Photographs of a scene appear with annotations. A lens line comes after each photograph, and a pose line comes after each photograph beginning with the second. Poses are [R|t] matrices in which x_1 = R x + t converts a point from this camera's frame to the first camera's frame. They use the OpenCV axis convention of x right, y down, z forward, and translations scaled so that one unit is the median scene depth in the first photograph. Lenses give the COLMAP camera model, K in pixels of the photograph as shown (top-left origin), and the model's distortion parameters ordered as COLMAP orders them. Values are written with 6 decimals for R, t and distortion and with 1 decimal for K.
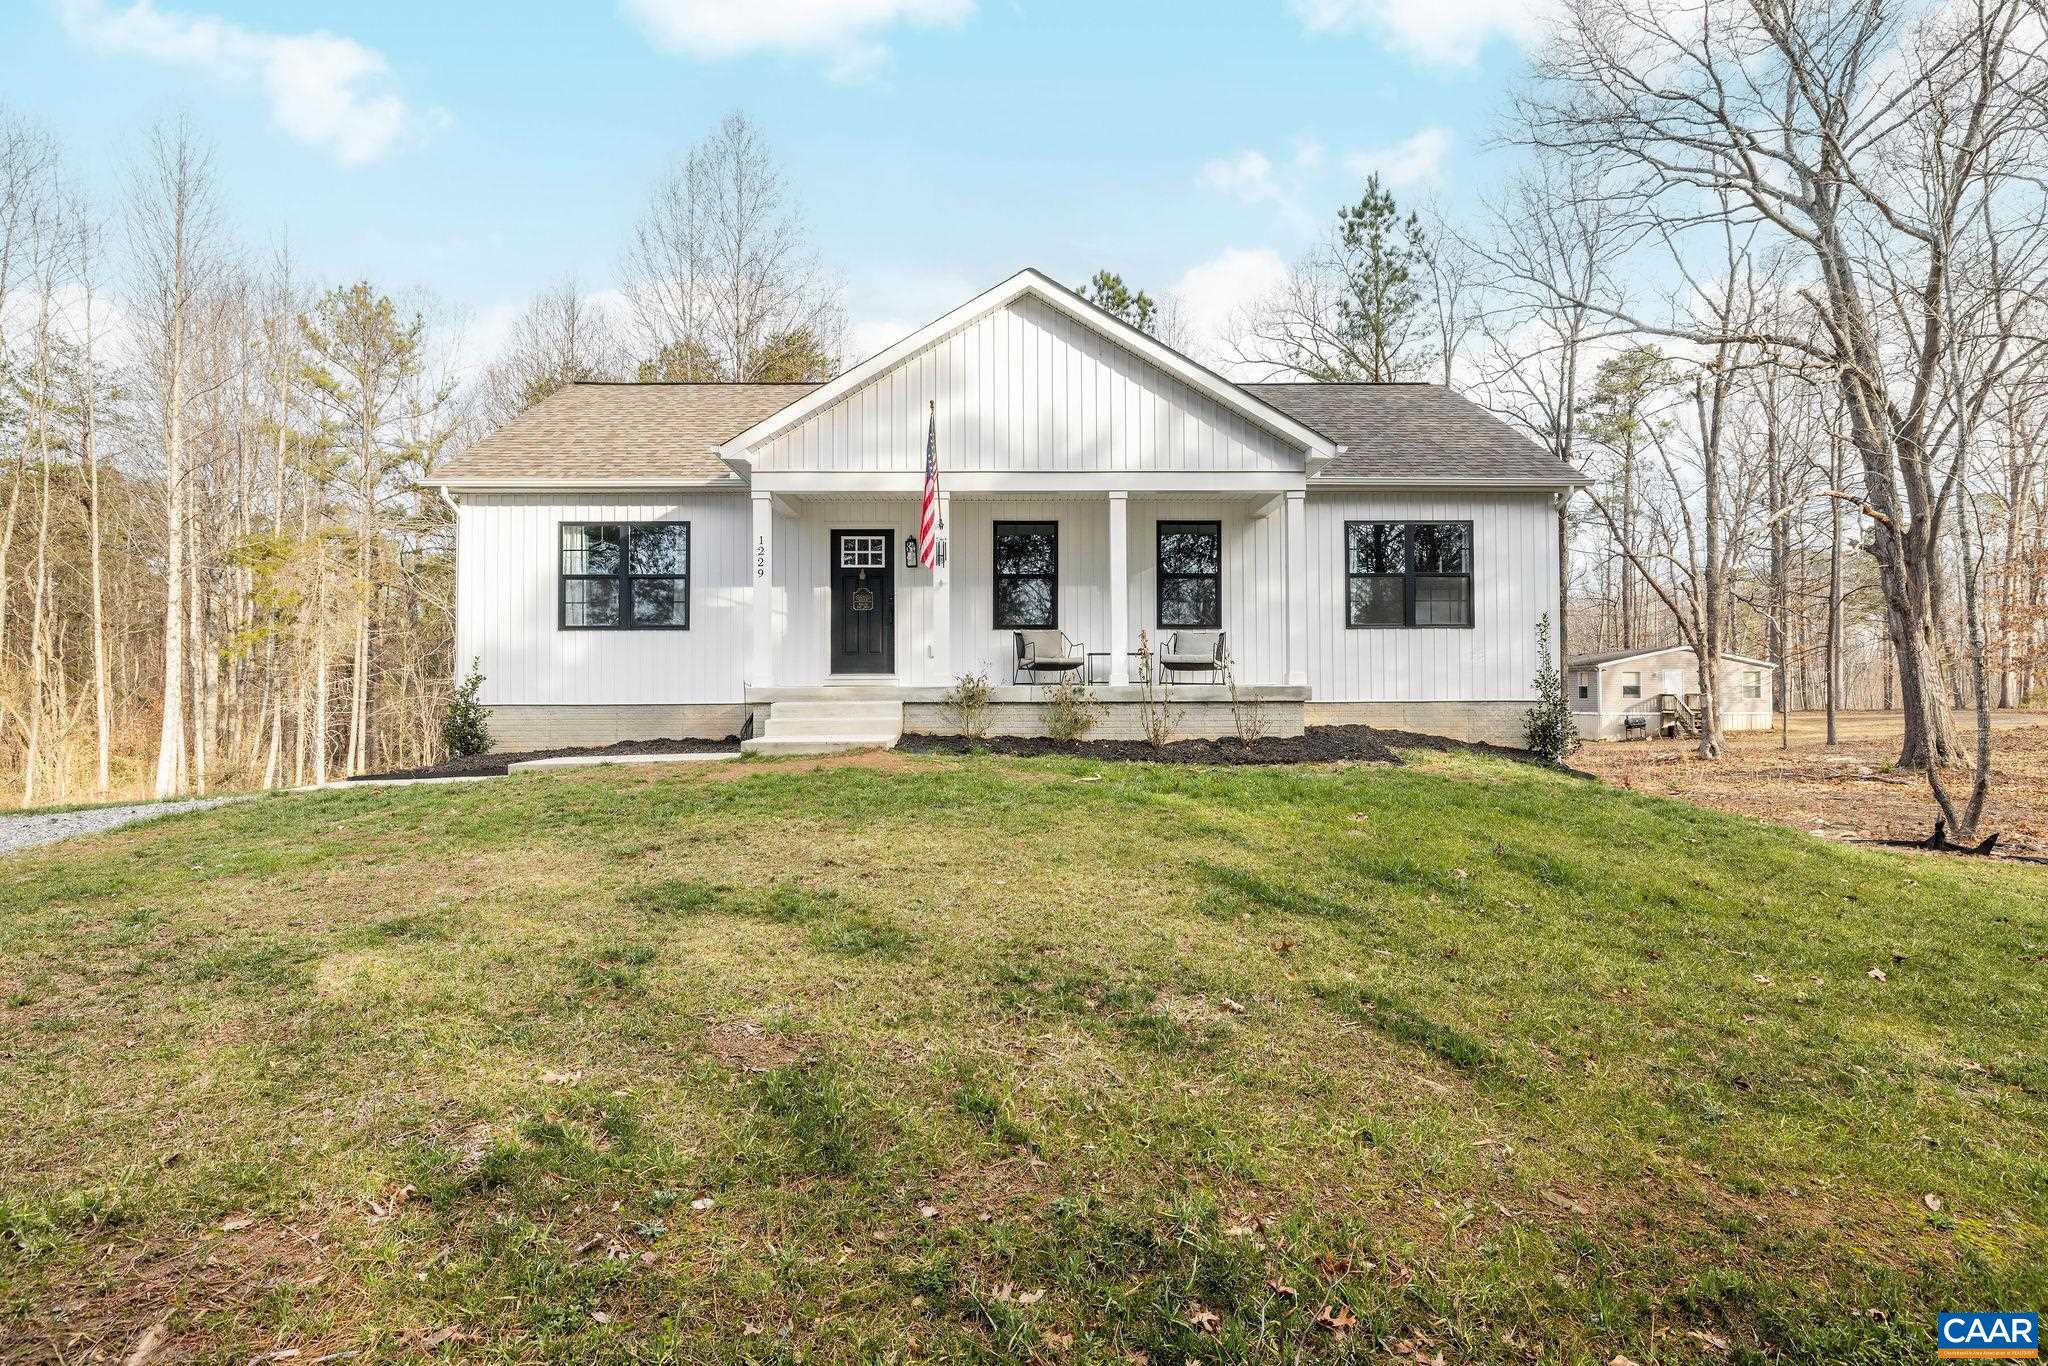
lens RADIAL K [[1034.8, 0, 1024.0], [0, 1034.8, 683.0], [0, 0, 1]] dist [-0.002388, -0.000429]
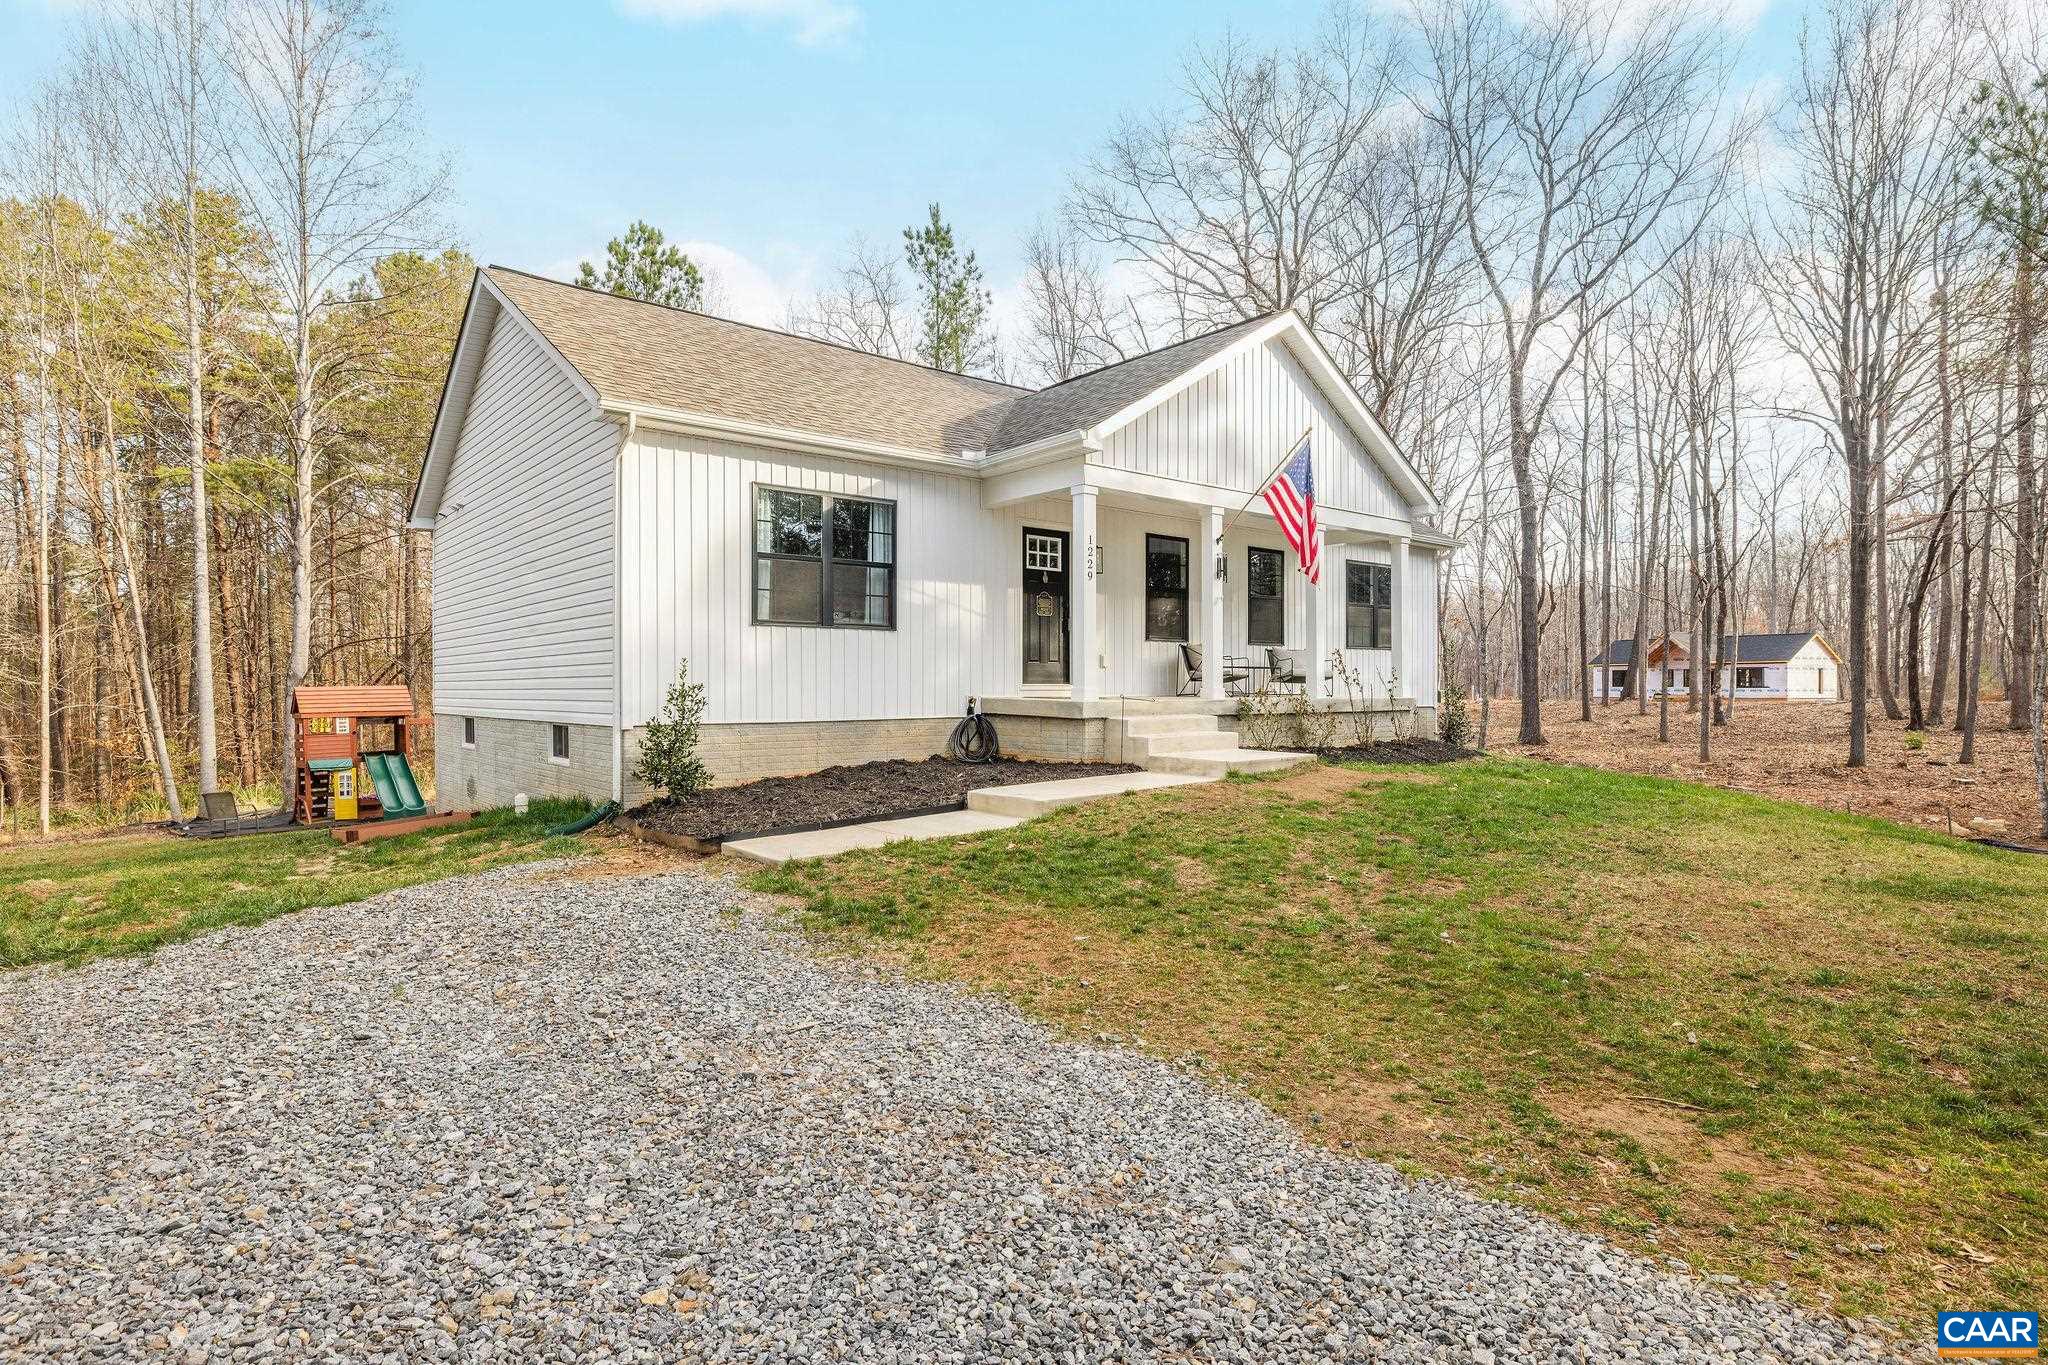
lens RADIAL K [[1059.5, 0, 995.7], [0, 1059.5, 684.6], [0, 0, 1]] dist [0.000016, 0.000041]
pose [[0.789537, 0.003127, 0.613695, -0.780637], [-0.007652, 0.999959, 0.004750, -0.012436], [-0.613655, -0.008447, 0.789529, 0.271705]]
